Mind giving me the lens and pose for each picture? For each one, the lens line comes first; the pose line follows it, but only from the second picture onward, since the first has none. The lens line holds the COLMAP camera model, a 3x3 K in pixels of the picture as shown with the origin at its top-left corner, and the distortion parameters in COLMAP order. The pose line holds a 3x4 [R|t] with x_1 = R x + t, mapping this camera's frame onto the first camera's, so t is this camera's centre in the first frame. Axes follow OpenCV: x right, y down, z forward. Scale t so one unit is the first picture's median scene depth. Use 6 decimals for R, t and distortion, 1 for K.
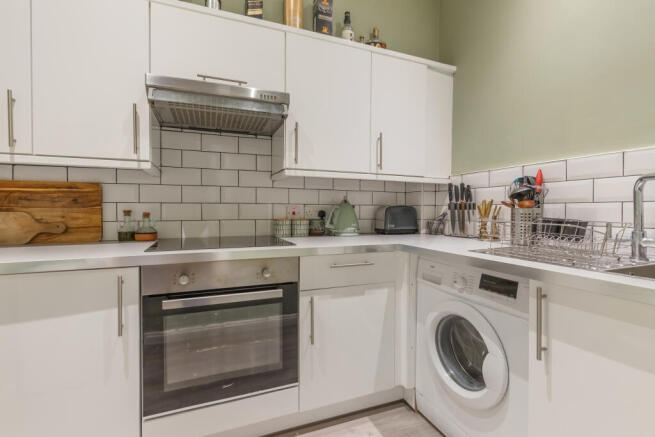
lens RADIAL K [[298.1, 0, 316.3], [0, 298.1, 214.4], [0, 0, 1]] dist [-0.000266, -0.000087]
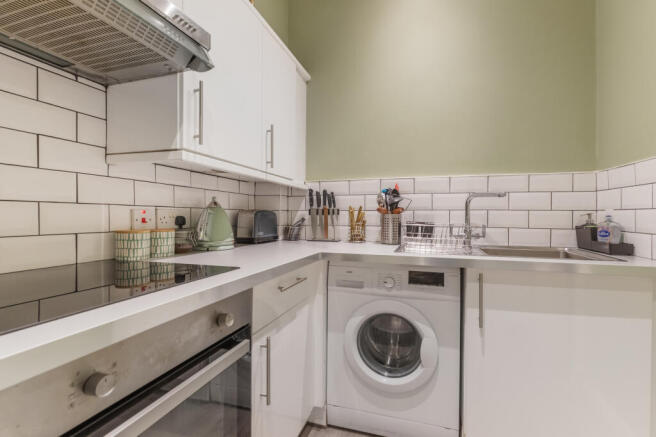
lens RADIAL K [[309.3, 0, 328.0], [0, 309.3, 218.5], [0, 0, 1]] dist [0.002723, 0.000174]
pose [[0.635147, -0.008872, 0.772340, -0.360724], [0.012160, 0.999925, 0.001486, -0.005043], [-0.772295, 0.008448, 0.635208, 0.311807]]
